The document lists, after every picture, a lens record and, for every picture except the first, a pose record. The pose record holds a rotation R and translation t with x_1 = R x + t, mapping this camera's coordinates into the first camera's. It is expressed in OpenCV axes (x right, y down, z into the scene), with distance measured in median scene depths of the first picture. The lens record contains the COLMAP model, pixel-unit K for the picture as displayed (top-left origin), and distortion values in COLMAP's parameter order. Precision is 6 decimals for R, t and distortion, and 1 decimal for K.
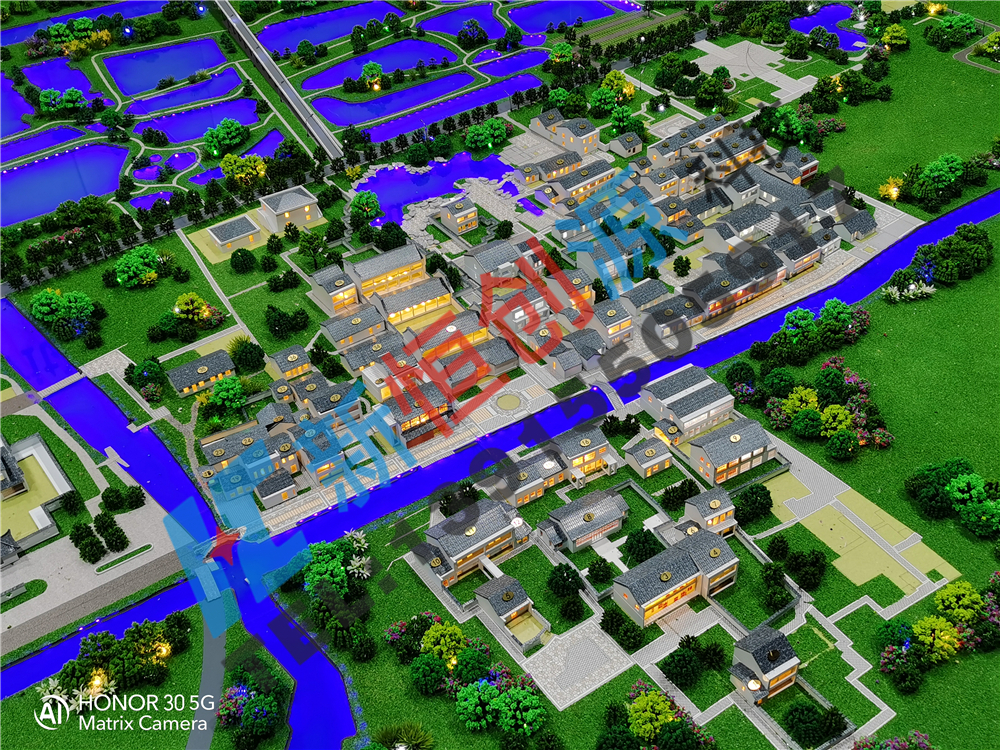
lens RADIAL K [[1158.4, 0, 510.8], [0, 1158.4, 375.2], [0, 0, 1]] dist [0.047881, 0.012019]
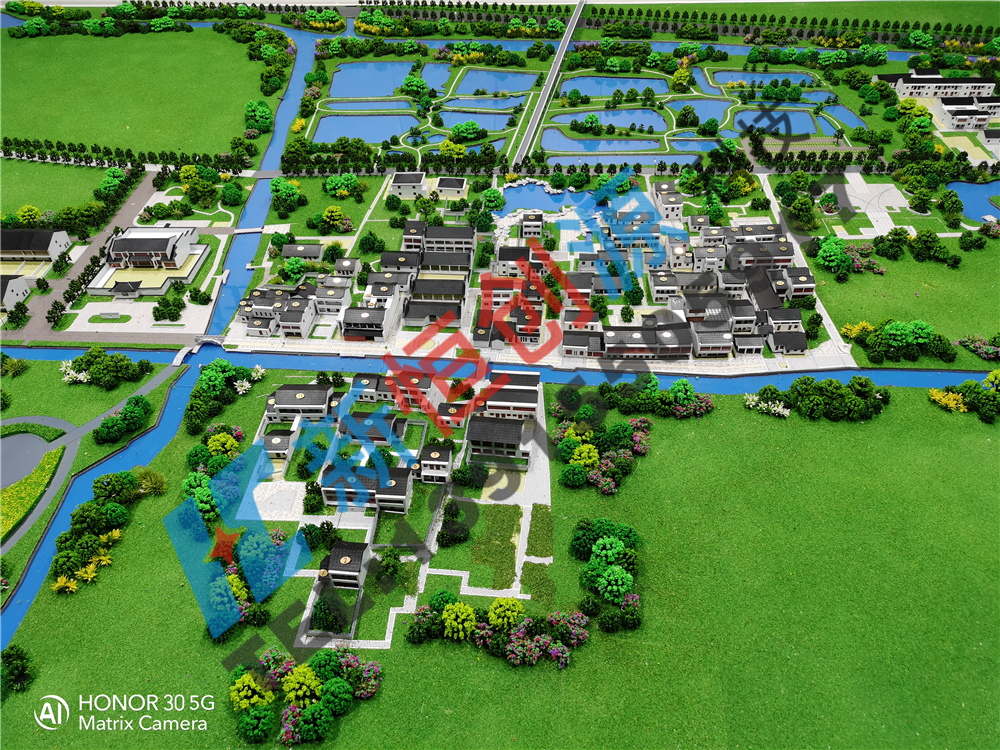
lens RADIAL K [[773.7, 0, 501.5], [0, 773.7, 377.0], [0, 0, 1]] dist [0.061652, -0.060594]
pose [[0.783716, 0.420701, -0.456946, 0.428281], [-0.395398, 0.905282, 0.155322, -0.101704], [0.479009, 0.058947, 0.875829, 0.176381]]
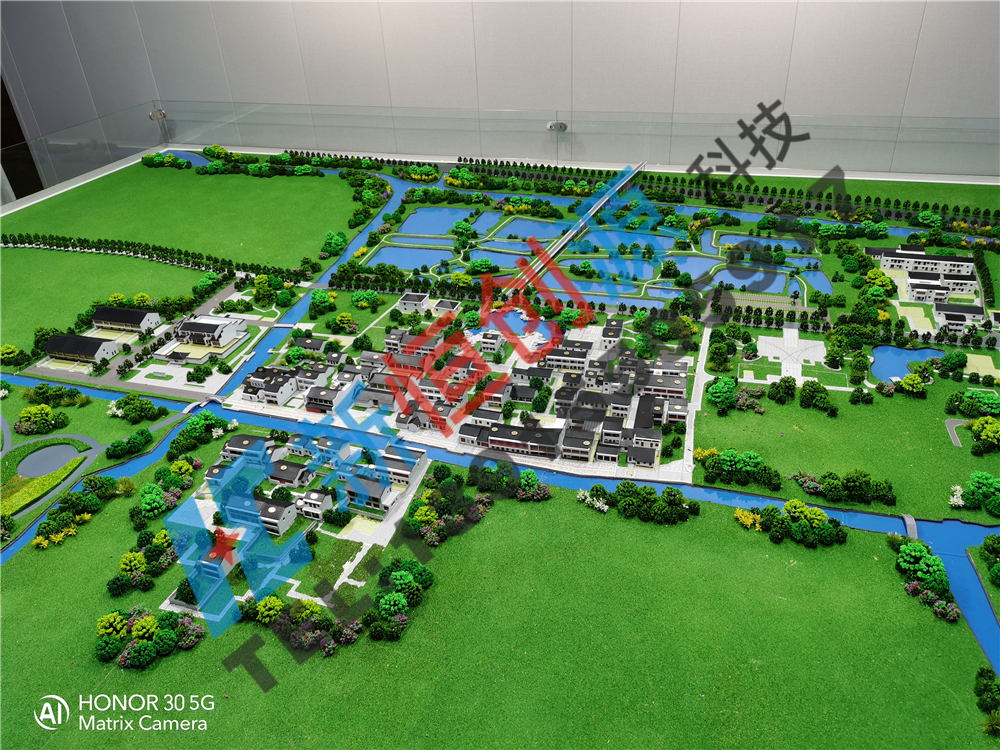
lens RADIAL K [[773.7, 0, 501.5], [0, 773.7, 377.0], [0, 0, 1]] dist [0.061652, -0.060594]
pose [[0.602765, 0.417352, -0.680067, 0.758334], [-0.482788, 0.869347, 0.105601, -0.220153], [0.635287, 0.264676, 0.725504, 0.198151]]
